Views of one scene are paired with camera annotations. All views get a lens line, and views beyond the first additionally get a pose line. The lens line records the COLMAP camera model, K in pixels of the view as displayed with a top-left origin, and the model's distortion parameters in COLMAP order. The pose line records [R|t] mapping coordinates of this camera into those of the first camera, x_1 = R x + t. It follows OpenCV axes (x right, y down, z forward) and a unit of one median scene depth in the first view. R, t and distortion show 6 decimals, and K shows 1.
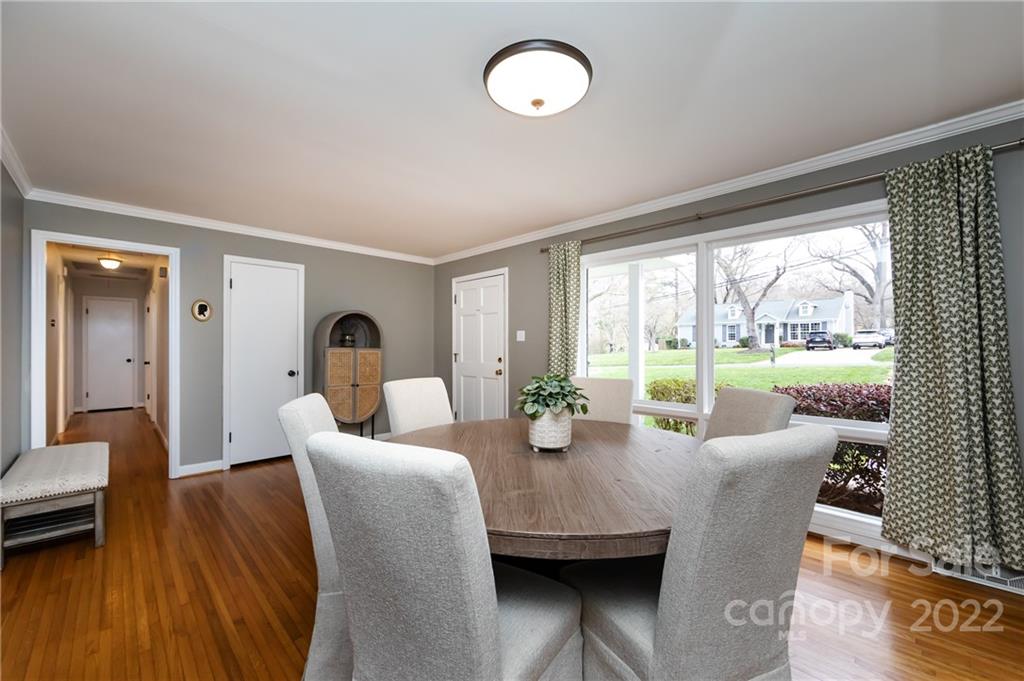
lens RADIAL K [[406.4, 0, 512.3], [0, 406.4, 341.9], [0, 0, 1]] dist [0.000963, -0.001179]
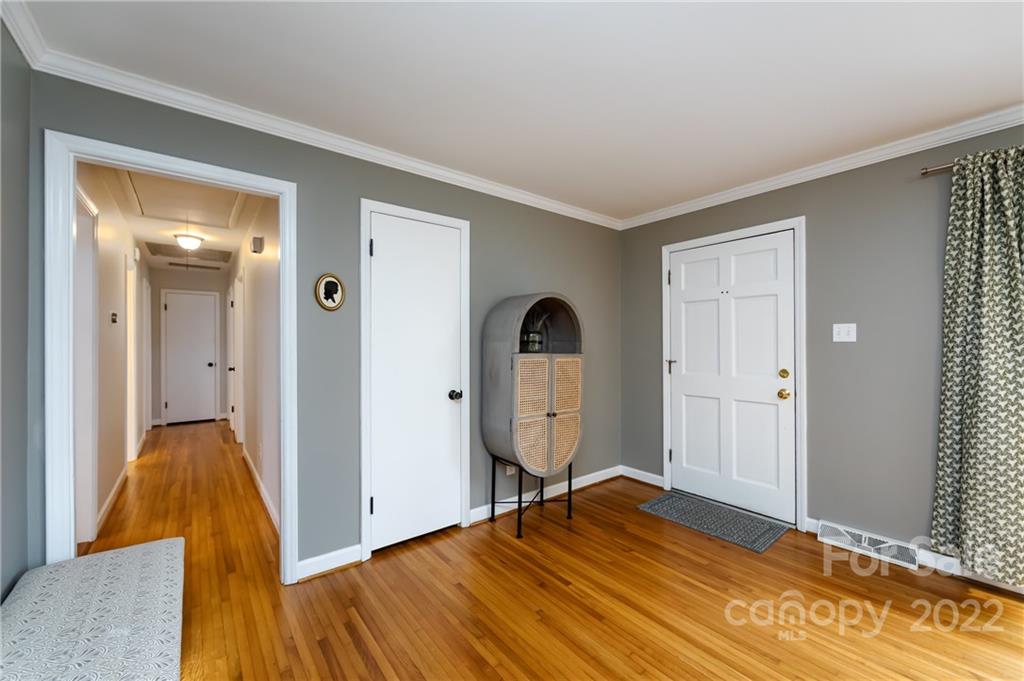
lens RADIAL K [[406.4, 0, 516.9], [0, 406.4, 340.7], [0, 0, 1]] dist [0.000963, -0.001179]
pose [[0.994400, -0.002946, -0.105645, -0.371892], [0.003132, 0.999994, 0.001594, -0.006200], [0.105639, -0.001916, 0.994403, 0.382049]]
